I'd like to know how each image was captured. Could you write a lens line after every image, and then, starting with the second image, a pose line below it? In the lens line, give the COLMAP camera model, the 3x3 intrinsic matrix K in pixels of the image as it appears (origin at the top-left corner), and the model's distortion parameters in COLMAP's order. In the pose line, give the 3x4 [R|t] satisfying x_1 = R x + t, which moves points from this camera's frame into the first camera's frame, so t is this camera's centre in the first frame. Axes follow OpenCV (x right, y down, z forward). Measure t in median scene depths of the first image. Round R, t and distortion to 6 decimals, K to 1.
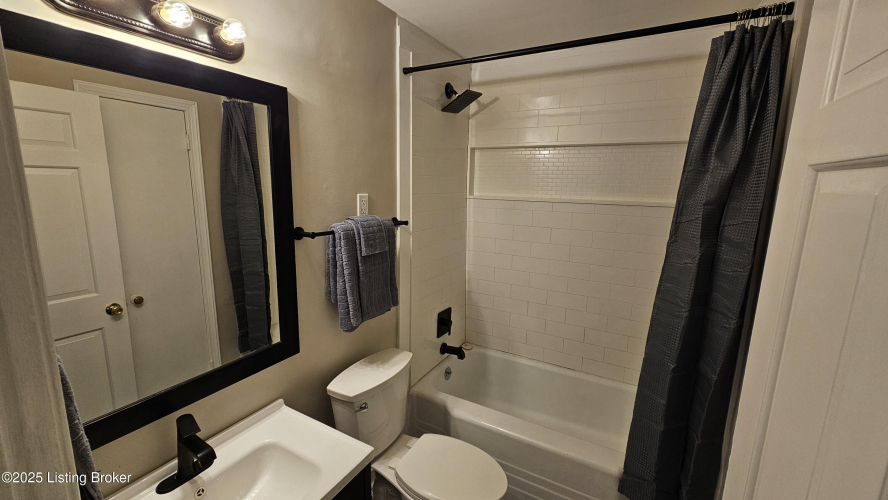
lens RADIAL K [[362.7, 0, 444.8], [0, 362.7, 246.0], [0, 0, 1]] dist [0.001025, 0.000342]
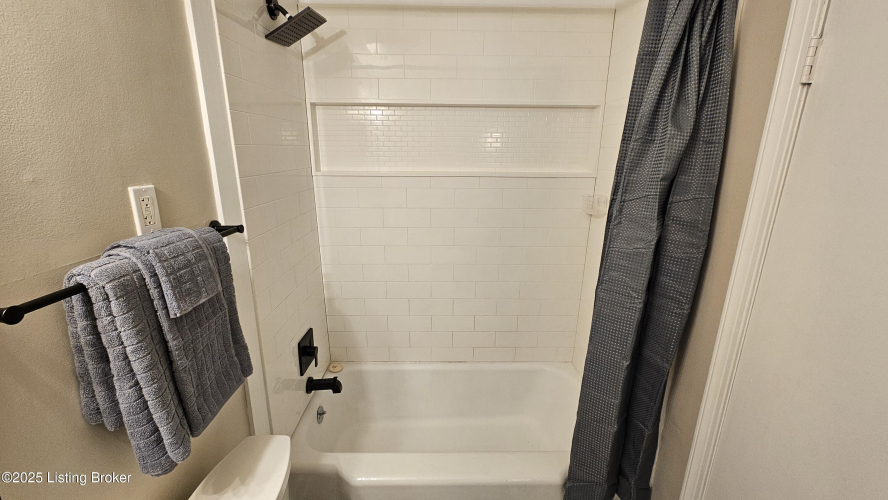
lens RADIAL K [[362.7, 0, 444.8], [0, 362.7, 246.0], [0, 0, 1]] dist [0.001025, 0.000342]
pose [[0.864996, -0.142365, 0.481160, -0.125816], [0.096492, 0.988204, 0.118922, -0.086997], [-0.492414, -0.056439, 0.868529, 0.388436]]
